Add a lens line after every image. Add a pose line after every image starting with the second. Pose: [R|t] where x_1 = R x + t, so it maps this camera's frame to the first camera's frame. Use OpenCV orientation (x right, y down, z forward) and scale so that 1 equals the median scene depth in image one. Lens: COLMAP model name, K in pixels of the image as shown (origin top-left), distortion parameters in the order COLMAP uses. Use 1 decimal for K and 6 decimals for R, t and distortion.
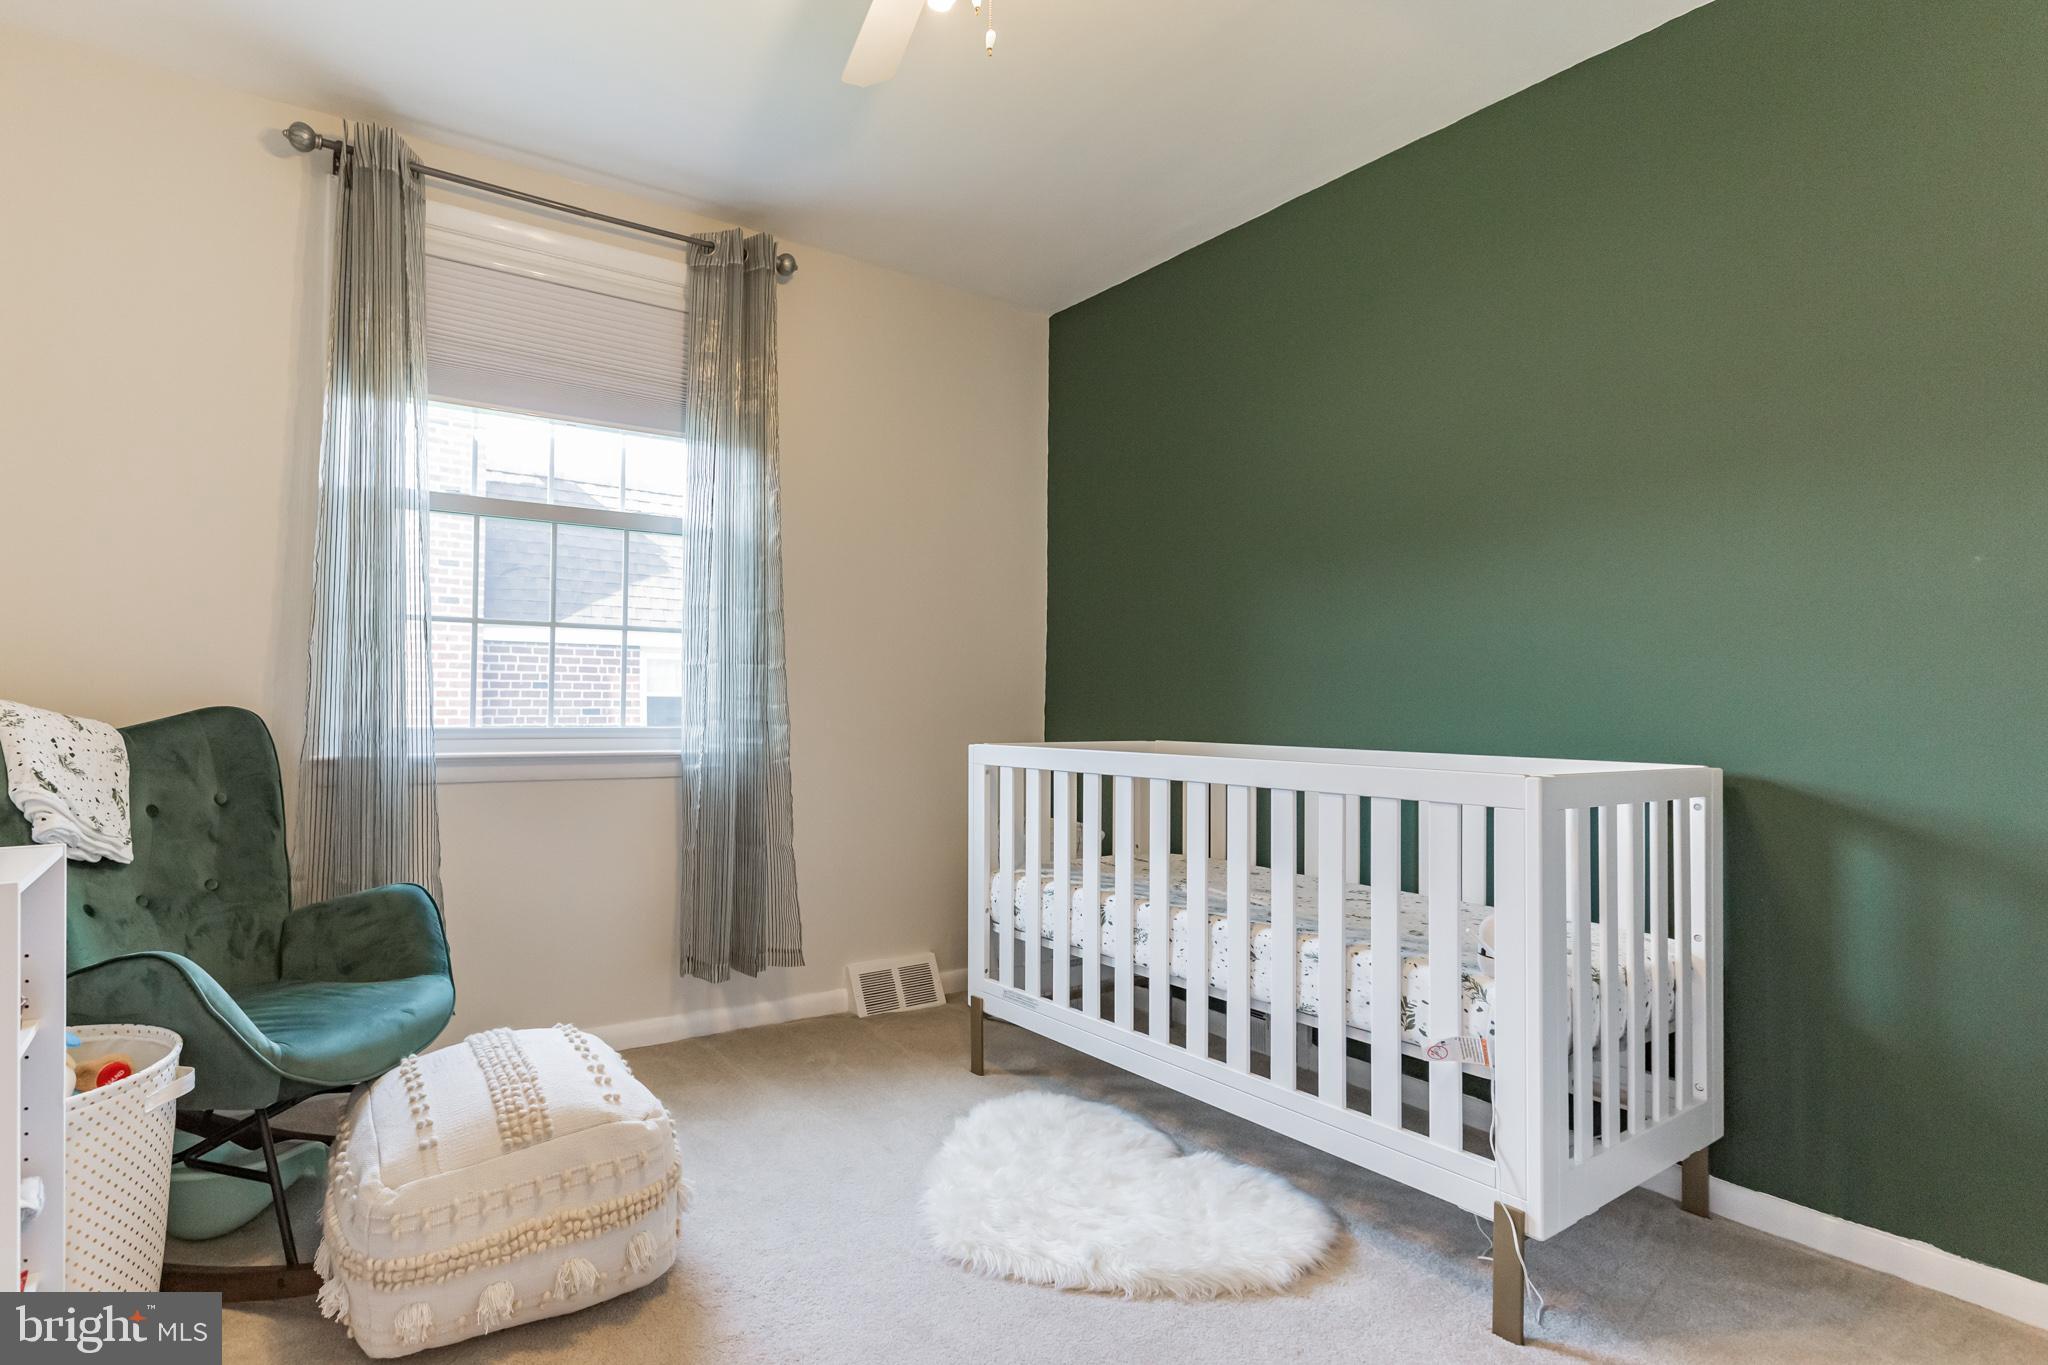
lens RADIAL K [[901.8, 0, 992.0], [0, 901.8, 699.7], [0, 0, 1]] dist [0.001341, -0.000041]
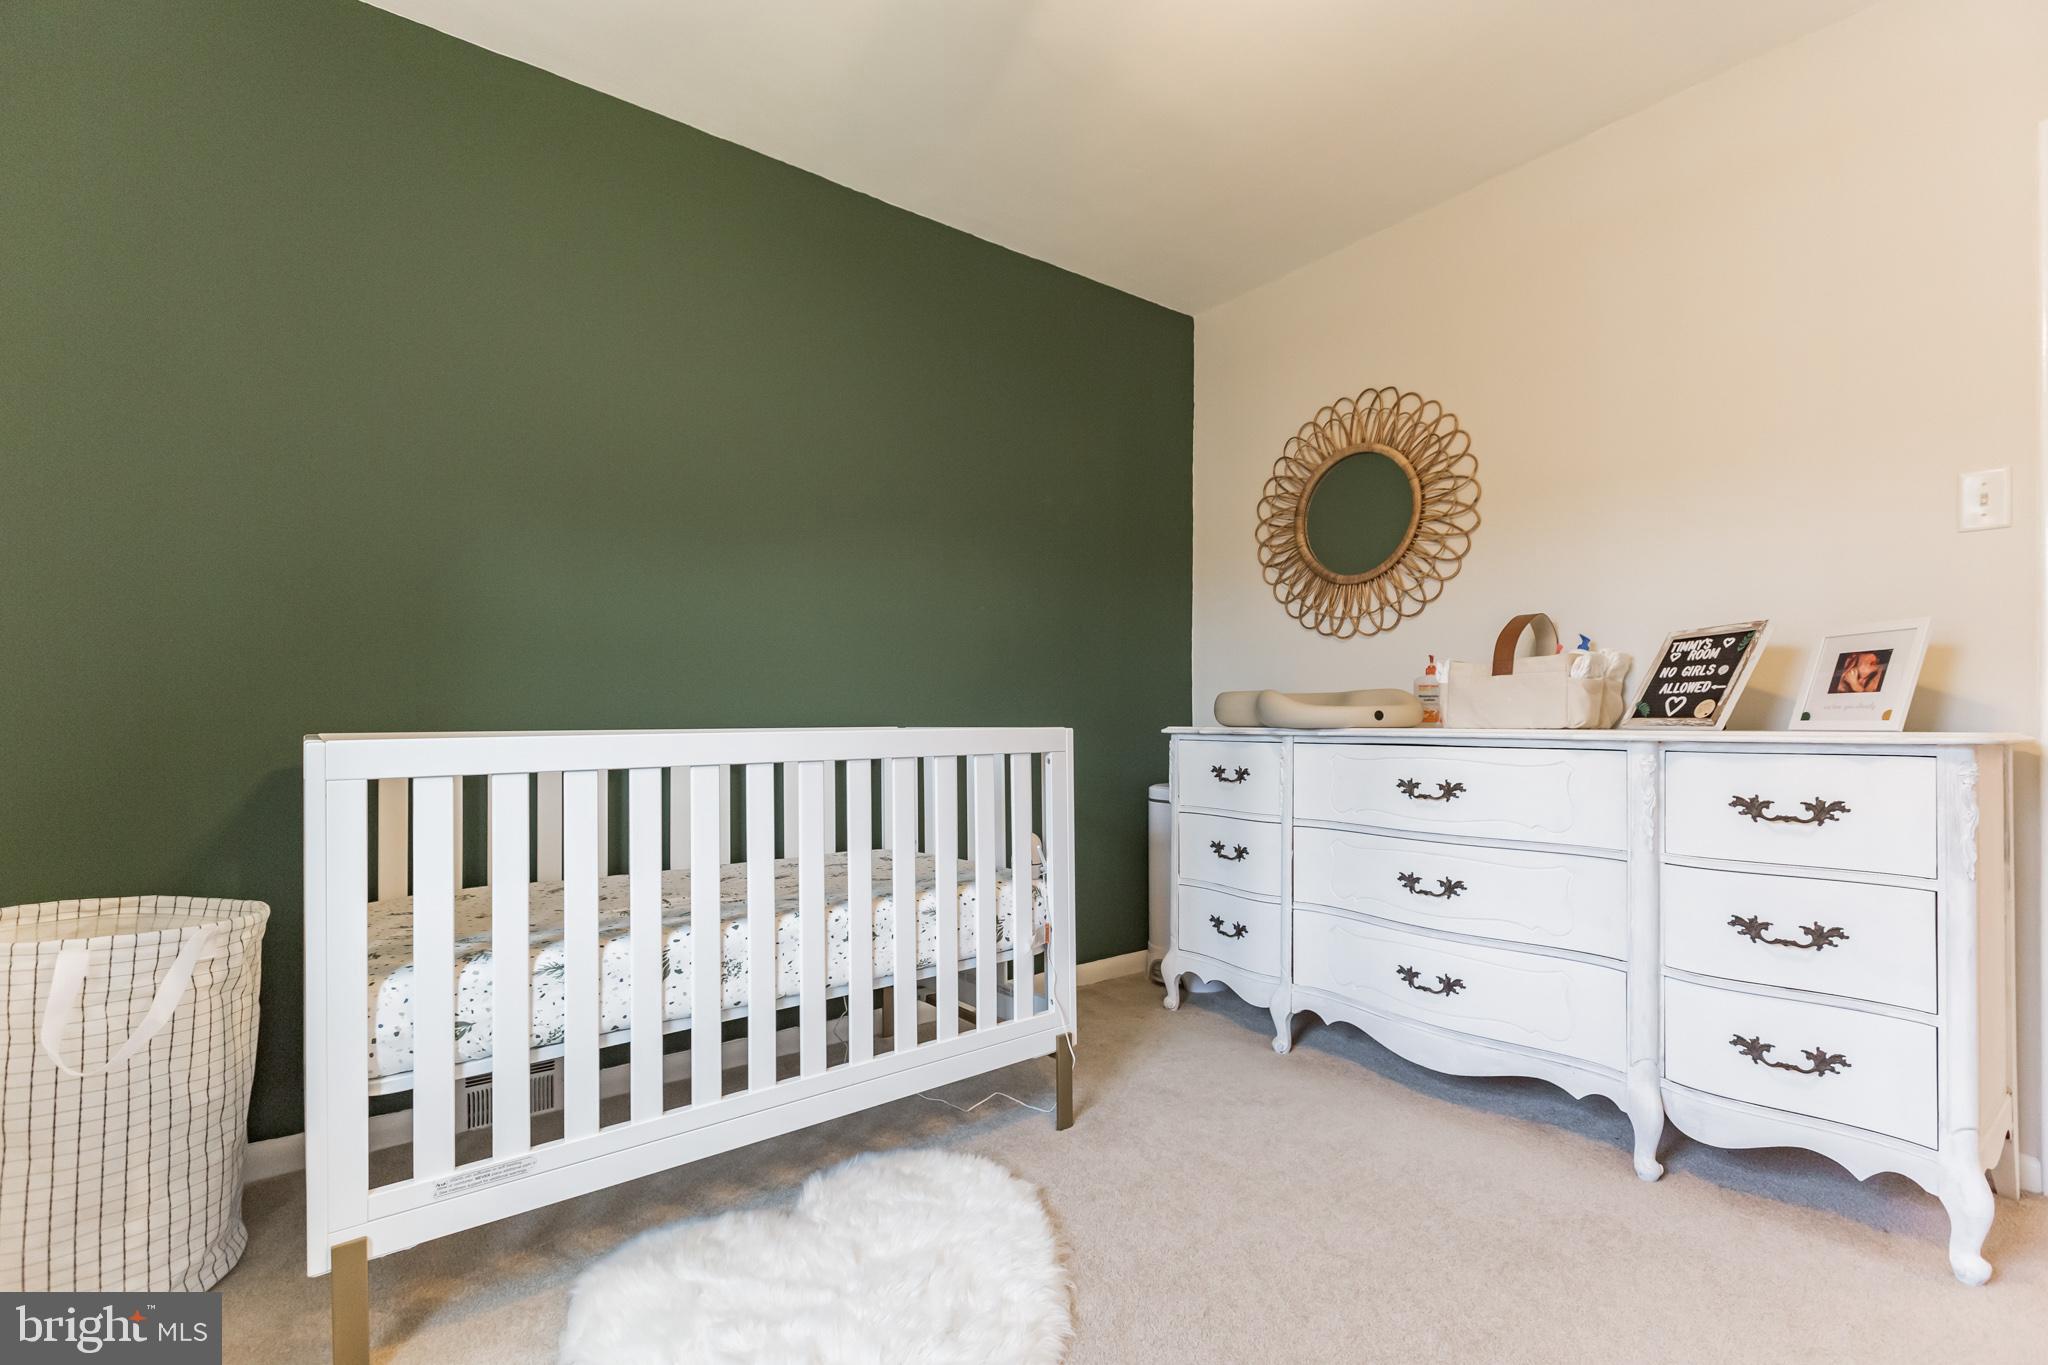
lens RADIAL K [[901.8, 0, 992.0], [0, 901.8, 699.7], [0, 0, 1]] dist [0.001341, -0.000041]
pose [[0.048390, -0.010185, 0.998777, -0.586438], [-0.023298, 0.999664, 0.011323, 0.019050], [-0.998557, -0.023817, 0.048137, 0.743835]]
